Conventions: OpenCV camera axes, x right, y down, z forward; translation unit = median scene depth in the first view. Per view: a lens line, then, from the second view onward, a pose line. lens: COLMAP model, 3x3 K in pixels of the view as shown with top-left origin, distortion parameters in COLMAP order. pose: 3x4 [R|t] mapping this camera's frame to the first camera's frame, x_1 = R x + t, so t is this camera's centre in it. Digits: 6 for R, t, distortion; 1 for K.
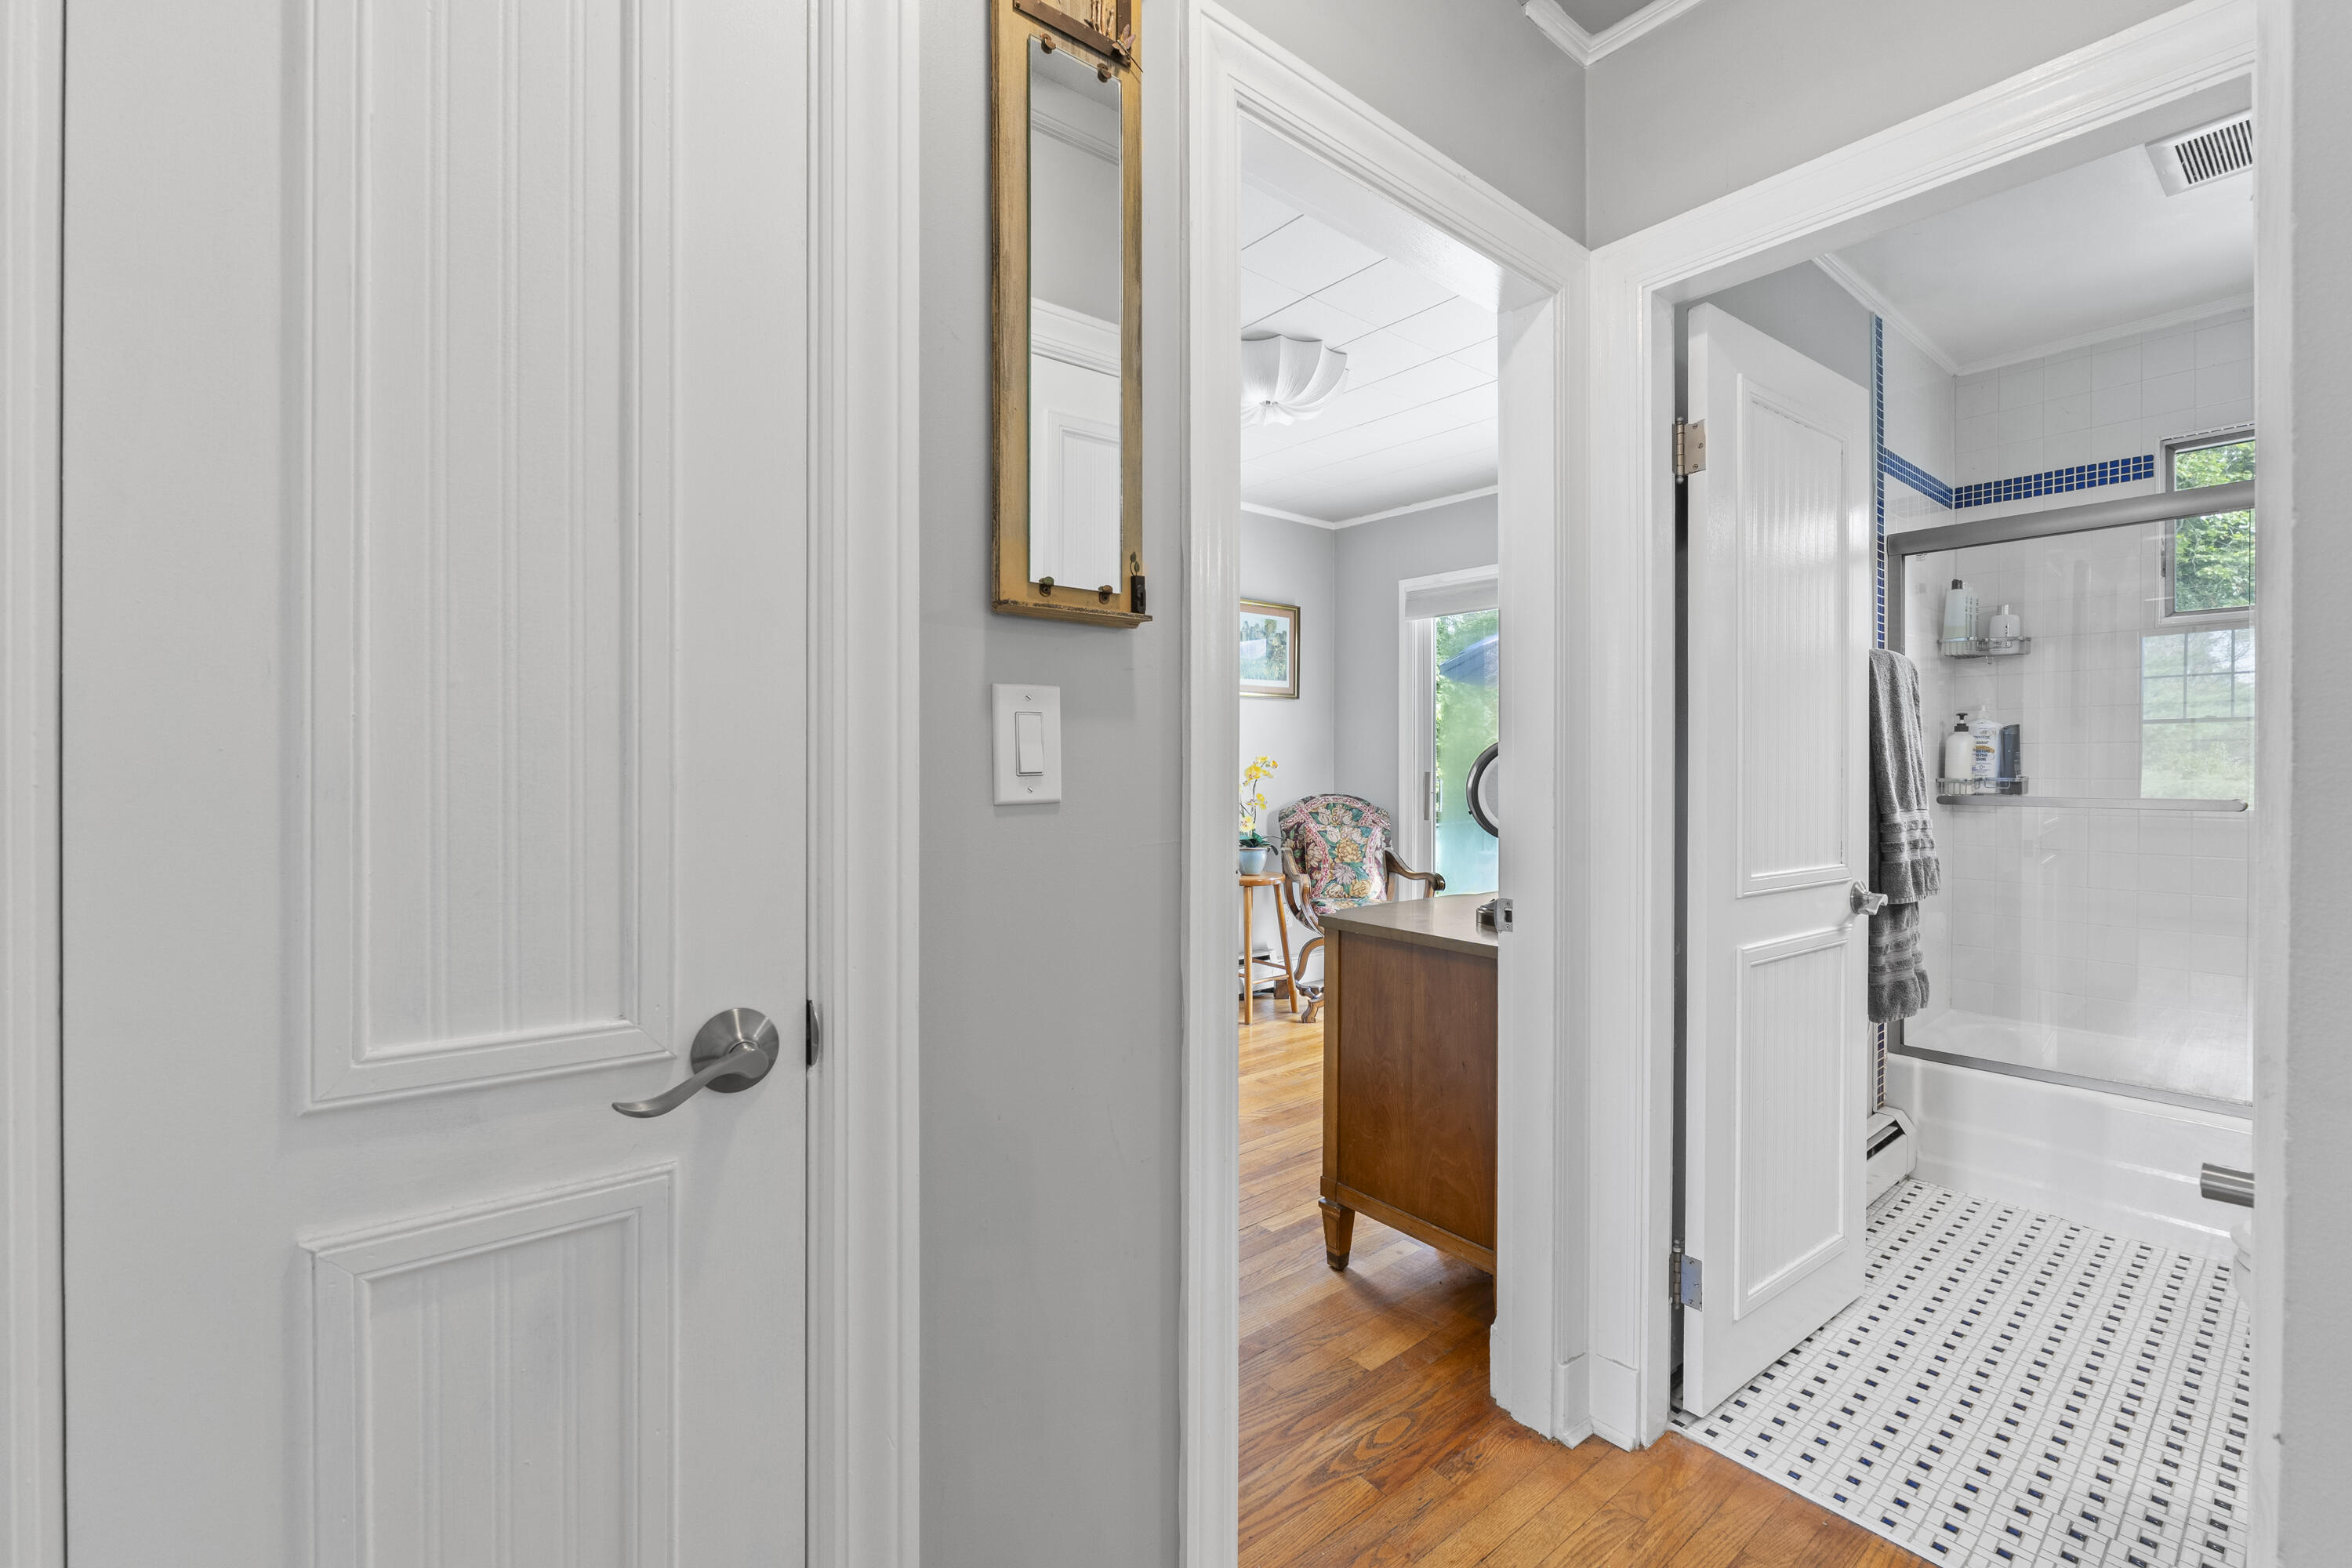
lens RADIAL K [[988.7, 0, 1163.9], [0, 988.7, 784.4], [0, 0, 1]] dist [-0.007686, 0.000169]
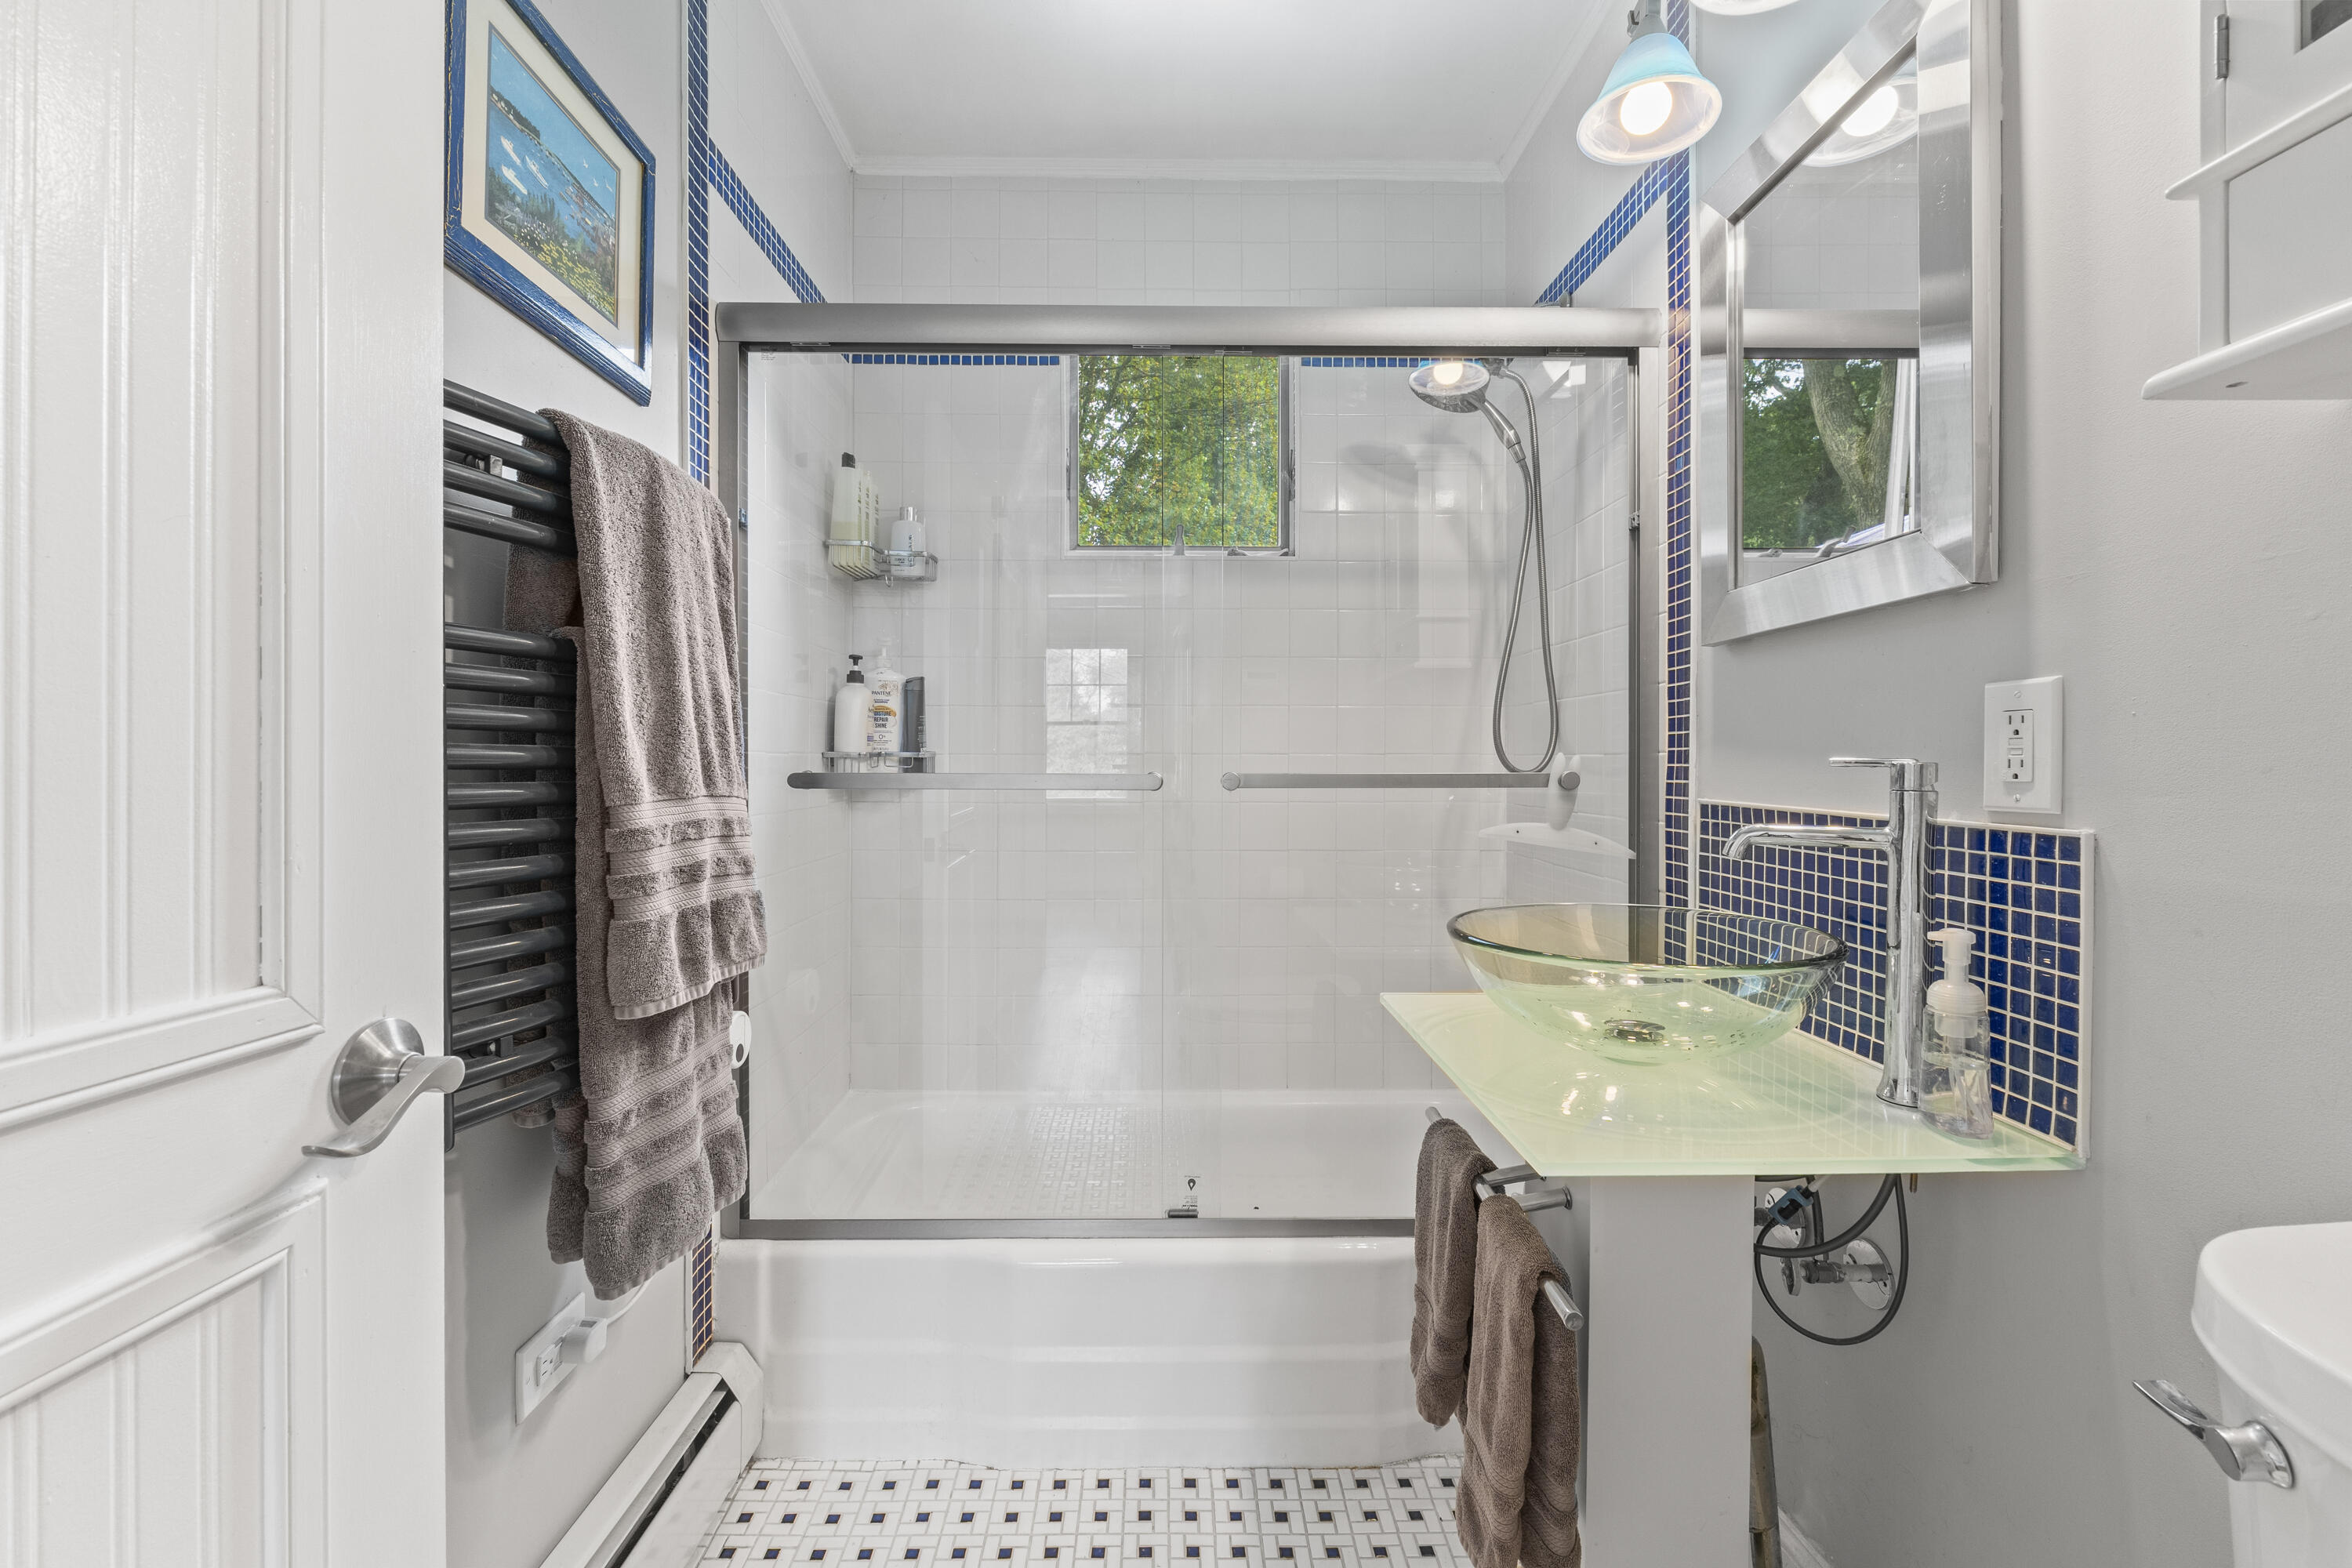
lens RADIAL K [[988.7, 0, 1163.9], [0, 988.7, 784.4], [0, 0, 1]] dist [-0.007686, 0.000169]
pose [[0.620807, -0.003508, 0.783955, 0.460832], [0.003874, 0.999992, 0.001408, 0.017349], [-0.783954, 0.002163, 0.620816, 0.464994]]
